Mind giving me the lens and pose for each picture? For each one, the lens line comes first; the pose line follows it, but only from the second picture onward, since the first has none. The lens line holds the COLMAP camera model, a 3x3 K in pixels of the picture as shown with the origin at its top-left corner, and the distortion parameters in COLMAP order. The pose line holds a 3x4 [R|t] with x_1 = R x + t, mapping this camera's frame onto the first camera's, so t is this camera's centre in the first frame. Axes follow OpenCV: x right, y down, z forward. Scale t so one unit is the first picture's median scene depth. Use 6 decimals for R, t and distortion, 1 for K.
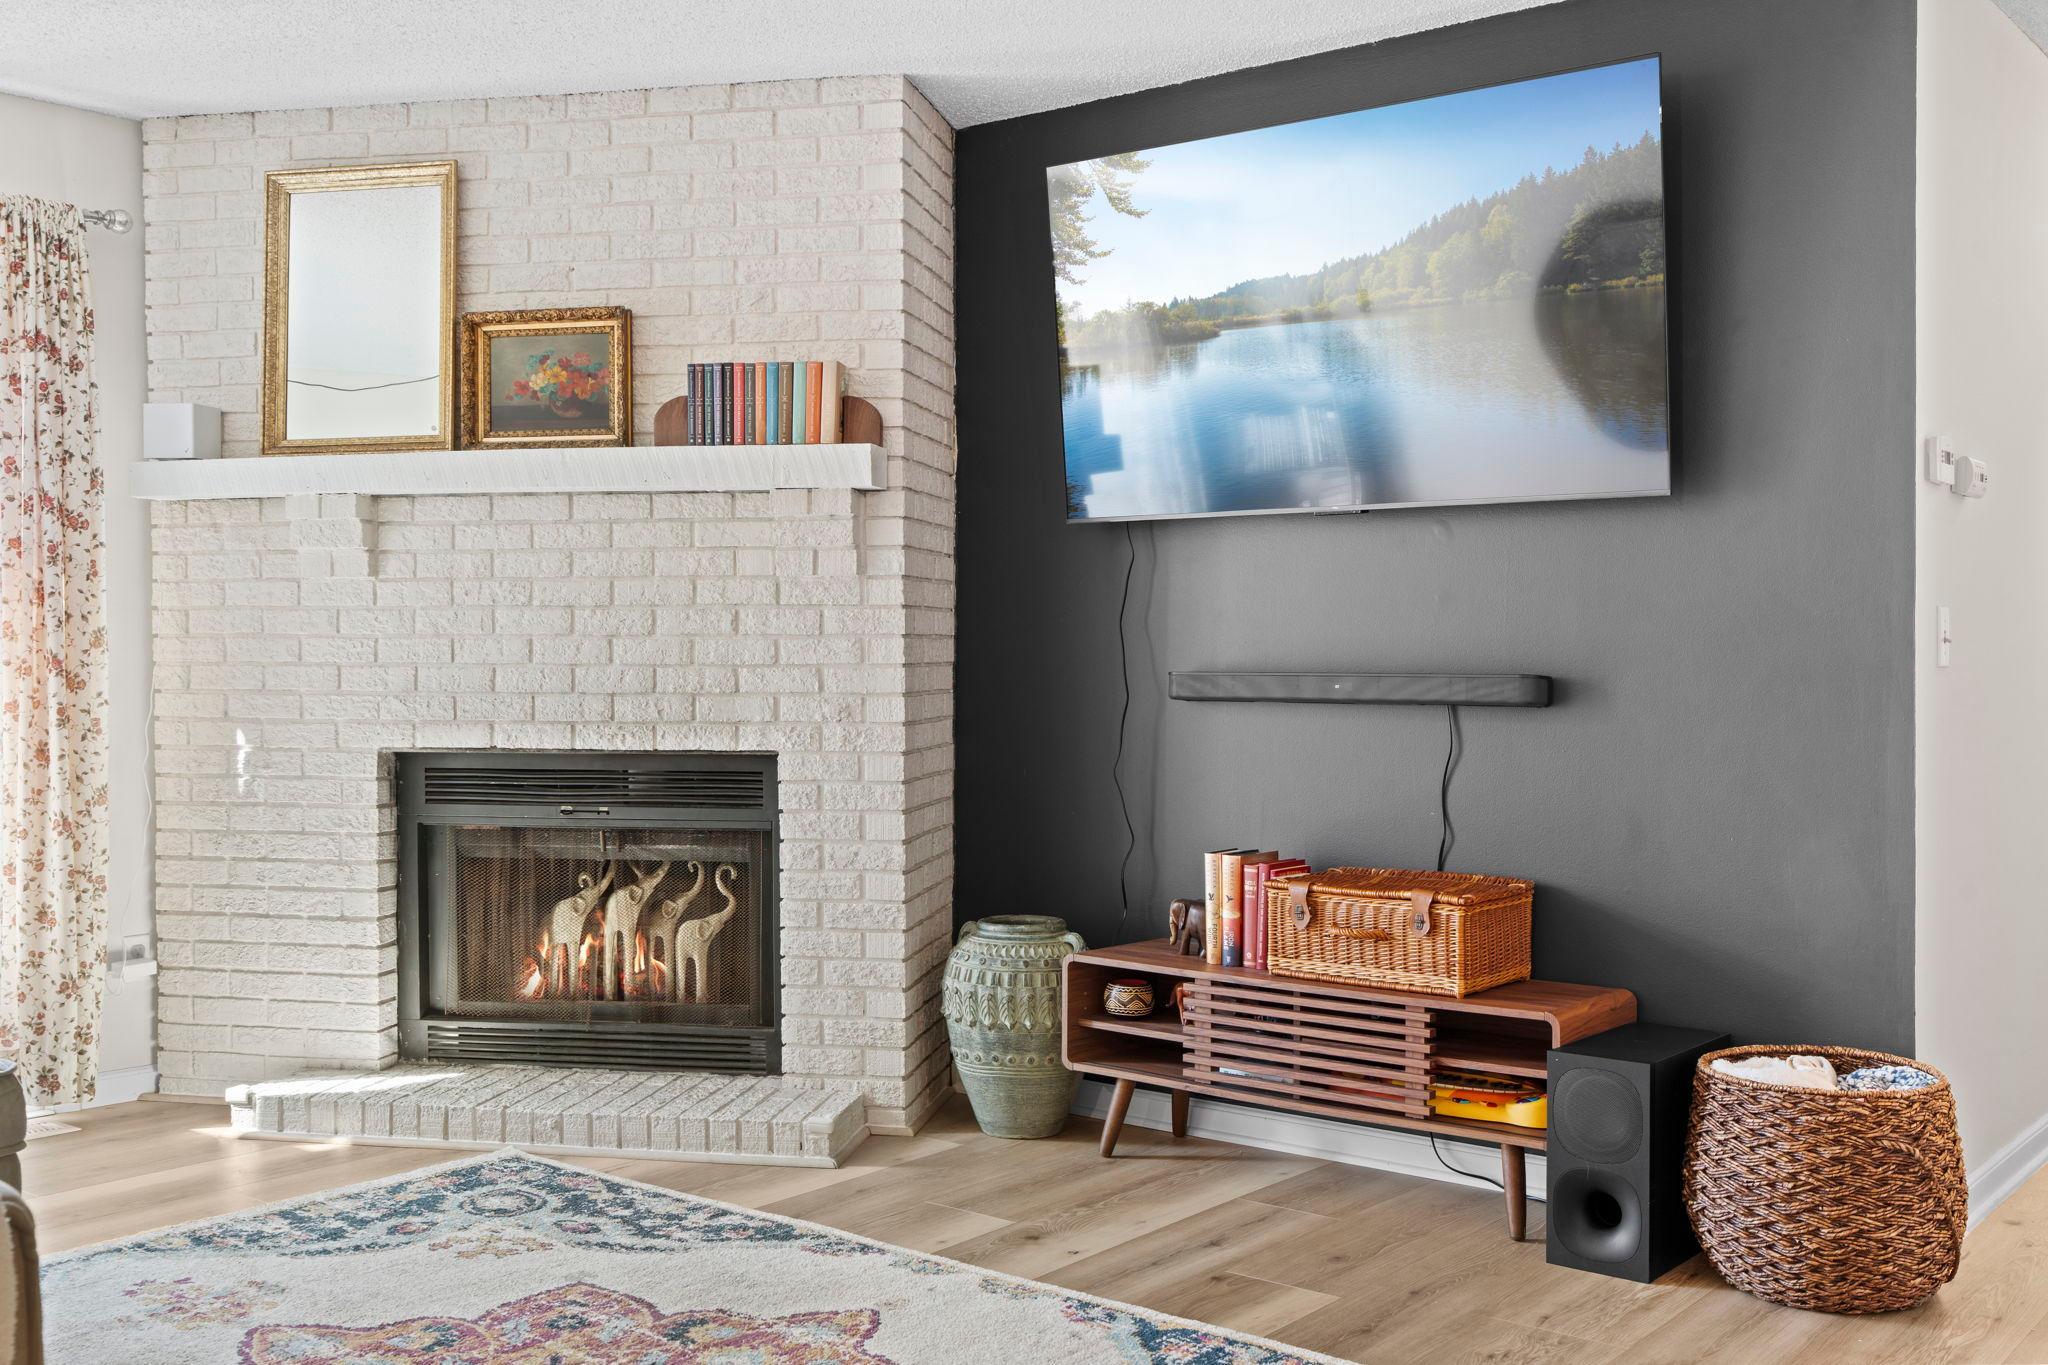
lens RADIAL K [[2013.6, 0, 1024.0], [0, 2013.6, 682.5], [0, 0, 1]] dist [0.010335, 0.001012]
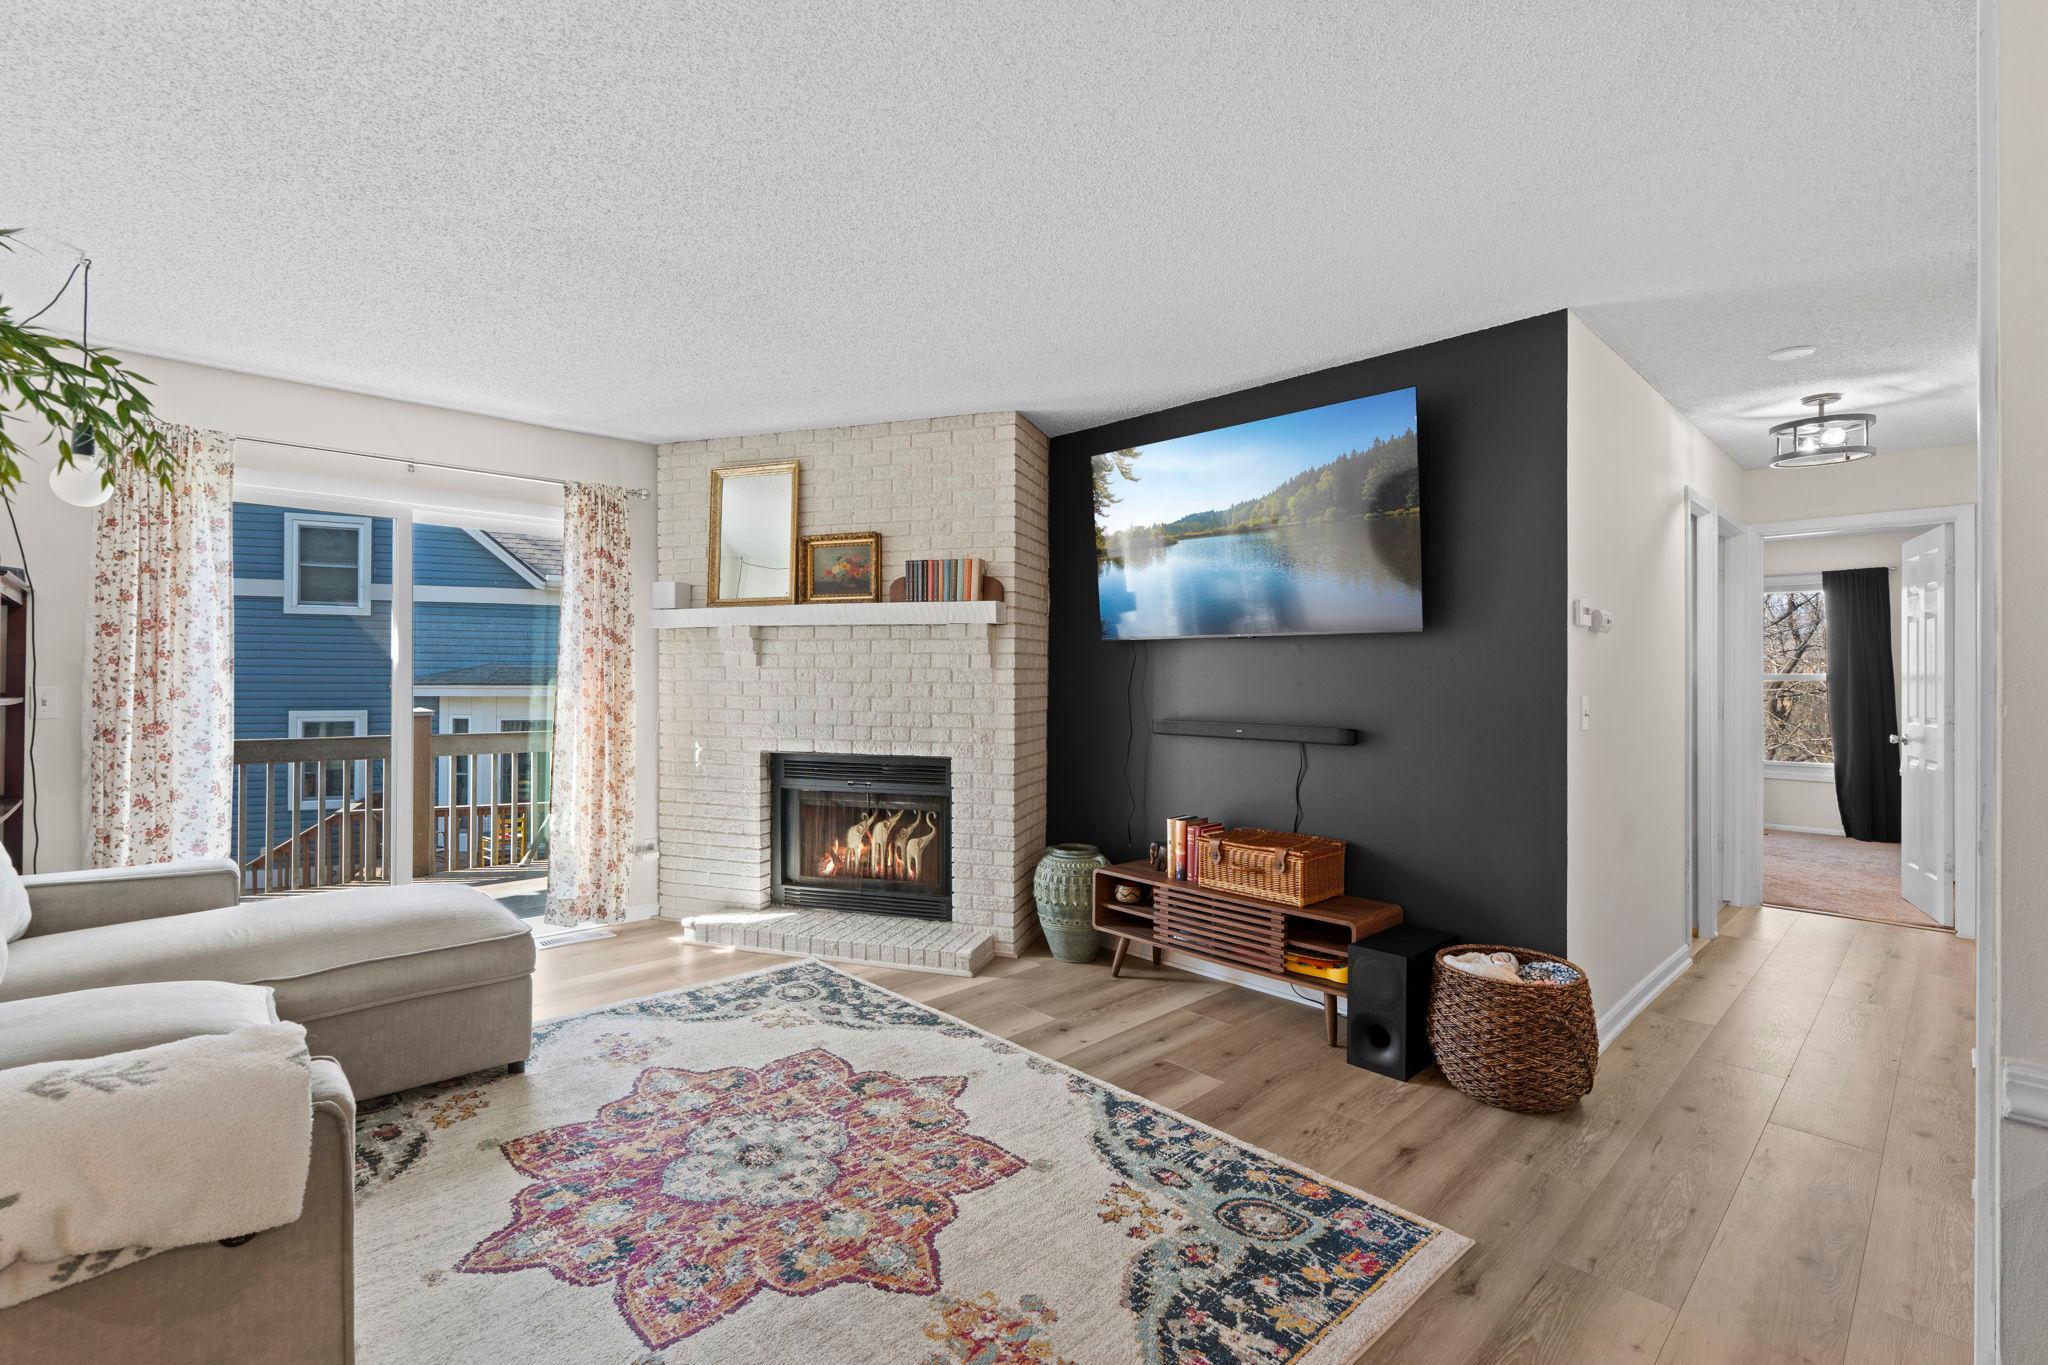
lens RADIAL K [[922.9, 0, 1021.5], [0, 922.9, 678.1], [0, 0, 1]] dist [-0.002369, 0.000812]
pose [[0.991722, 0.005766, -0.128274, 0.064265], [-0.007355, 0.999902, -0.011918, -0.034779], [0.128193, 0.012763, 0.991667, 0.126238]]
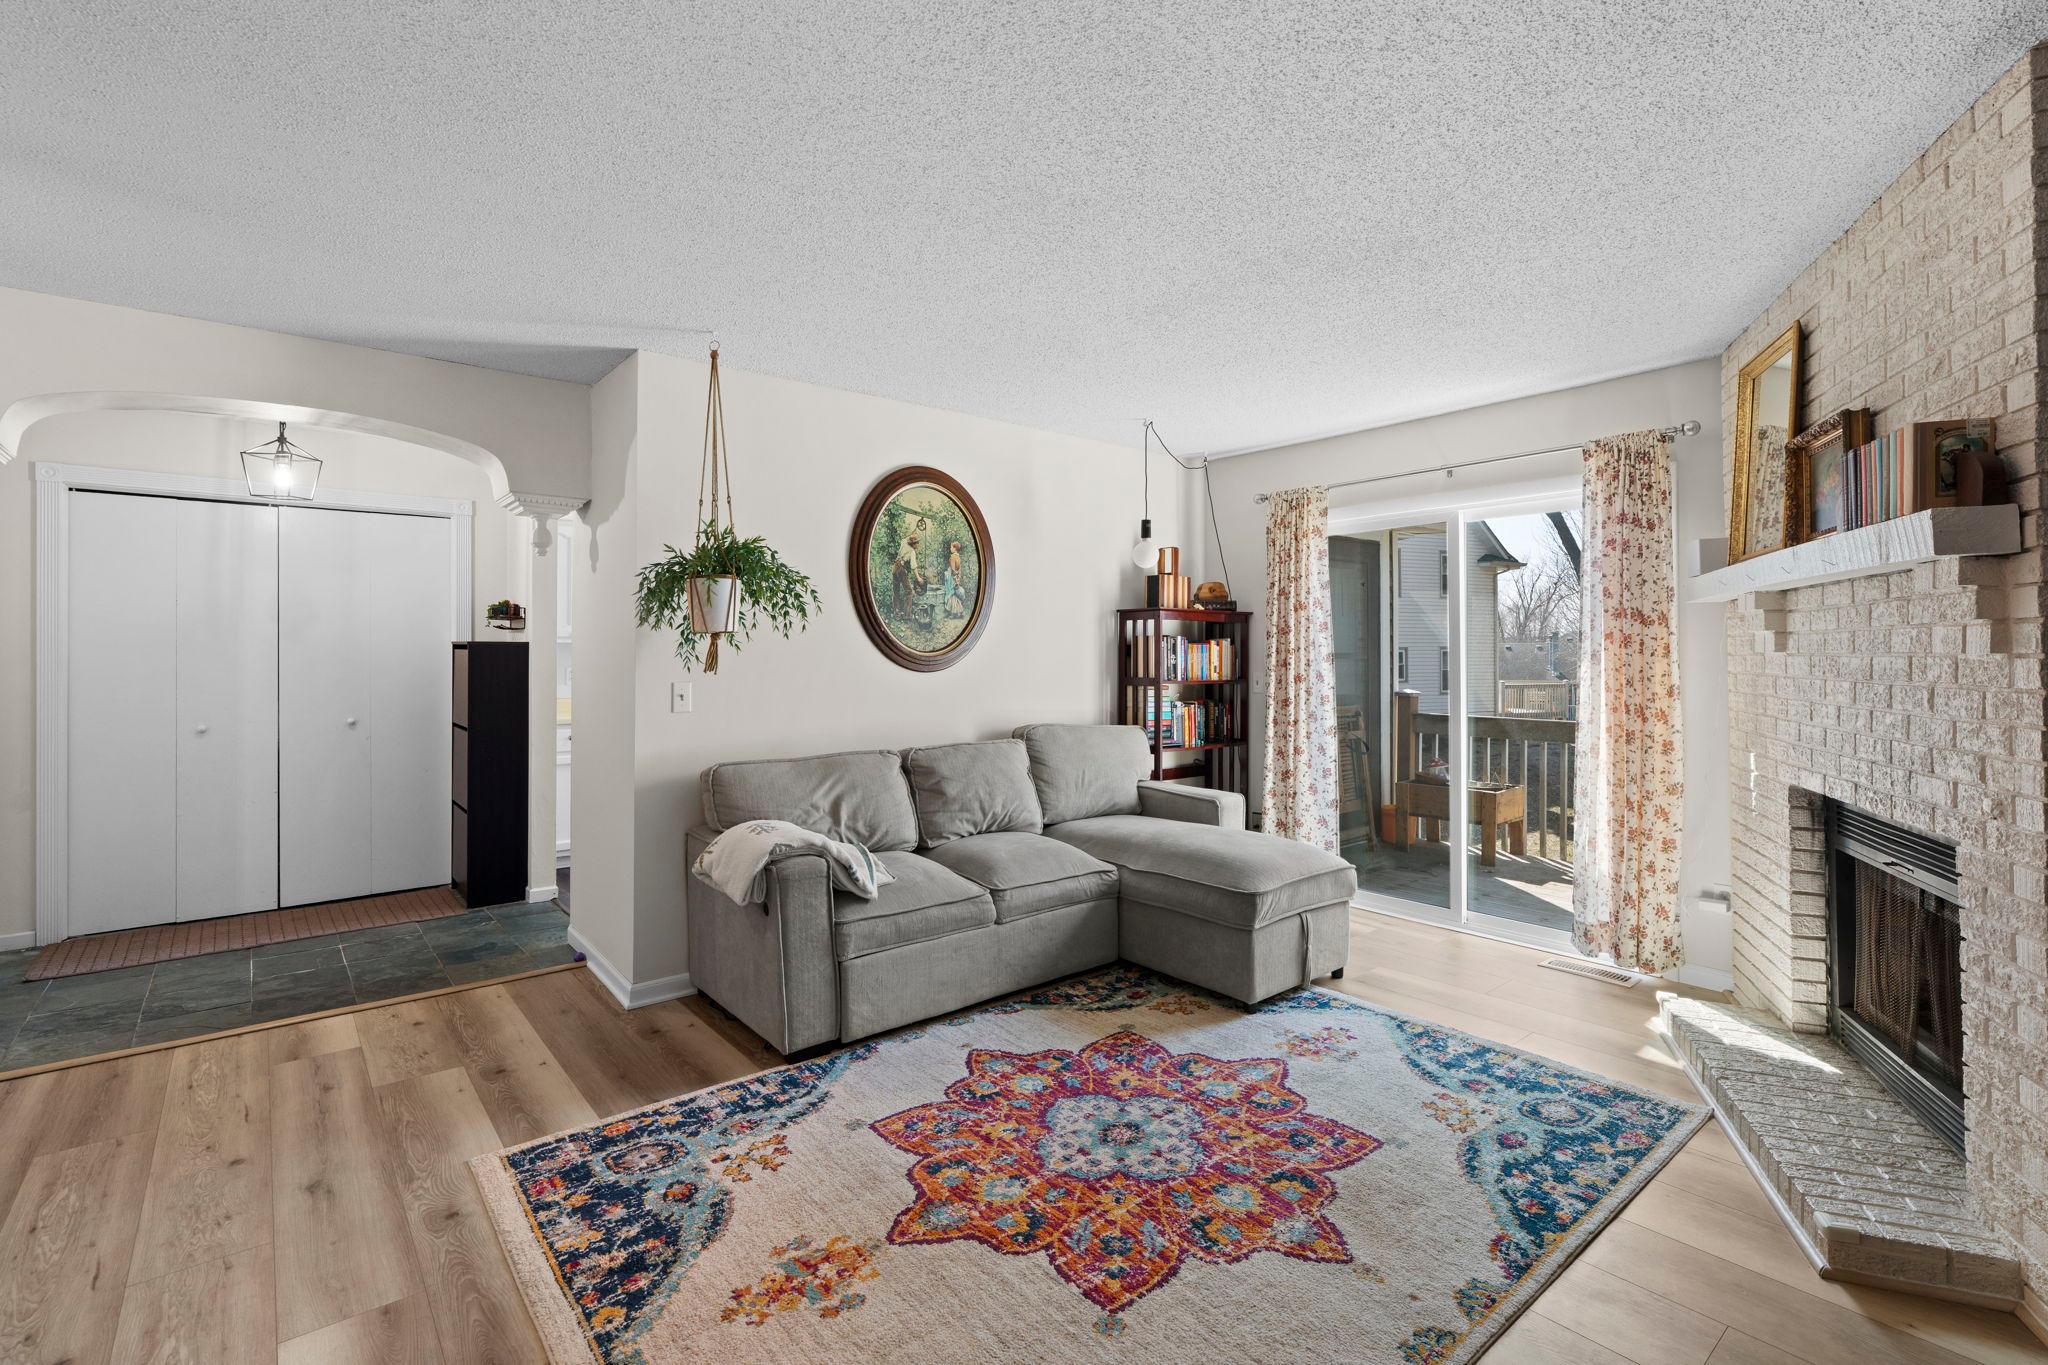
lens RADIAL K [[942.1, 0, 1019.4], [0, 942.1, 655.6], [0, 0, 1]] dist [-0.003896, 0.000475]
pose [[-0.210821, -0.000183, -0.977525, 0.422602], [-0.009102, 0.999957, 0.001776, -0.051991], [0.977482, 0.009272, -0.210814, 0.712389]]
